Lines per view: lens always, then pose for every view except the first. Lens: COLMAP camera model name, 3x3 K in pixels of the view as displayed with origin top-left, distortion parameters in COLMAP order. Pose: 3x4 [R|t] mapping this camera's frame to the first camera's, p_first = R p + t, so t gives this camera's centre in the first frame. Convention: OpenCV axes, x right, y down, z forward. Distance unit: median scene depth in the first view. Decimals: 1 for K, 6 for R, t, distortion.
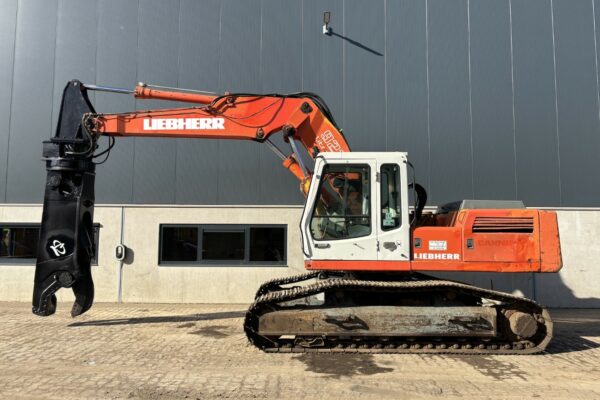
lens RADIAL K [[430.4, 0, 279.9], [0, 430.4, 200.6], [0, 0, 1]] dist [0.024277, -0.004073]
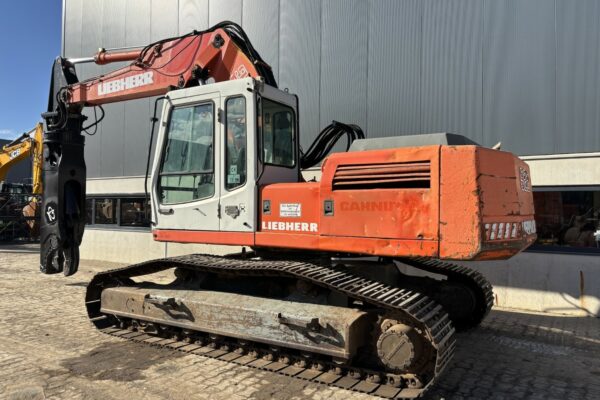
lens RADIAL K [[434.9, 0, 300.0], [0, 434.9, 200.0], [0, 0, 1]] dist [0.042930, -0.047138]
pose [[0.865250, -0.009853, -0.501243, 0.703021], [0.035264, 0.998527, 0.041244, 0.059719], [0.500098, -0.053362, 0.864323, 0.421840]]
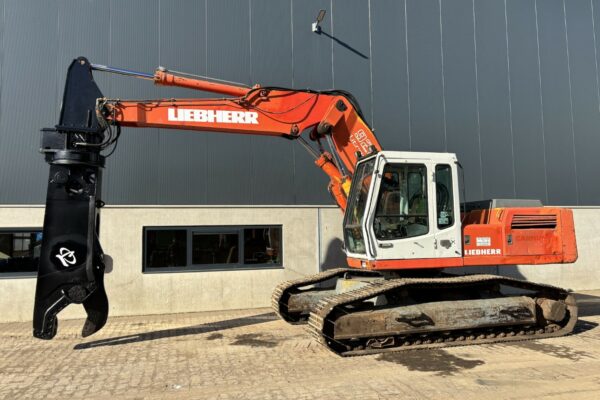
lens RADIAL K [[435.7, 0, 276.7], [0, 435.7, 203.7], [0, 0, 1]] dist [0.021567, 0.000548]
pose [[0.964972, -0.003580, 0.262329, -0.404505], [0.001752, 0.999973, 0.007203, 0.000876], [-0.262347, -0.006491, 0.964952, 0.088859]]
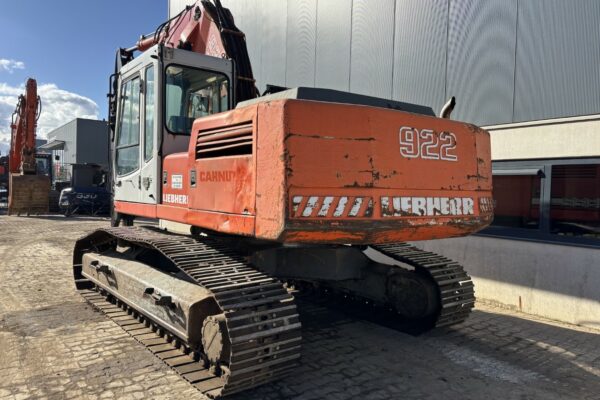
lens RADIAL K [[434.9, 0, 300.0], [0, 434.9, 200.0], [0, 0, 1]] dist [0.042930, -0.047138]
pose [[0.638068, 0.027510, -0.769488, 0.951550], [0.036844, 0.997126, 0.066199, 0.093322], [0.769098, -0.070591, 0.635221, 0.721429]]
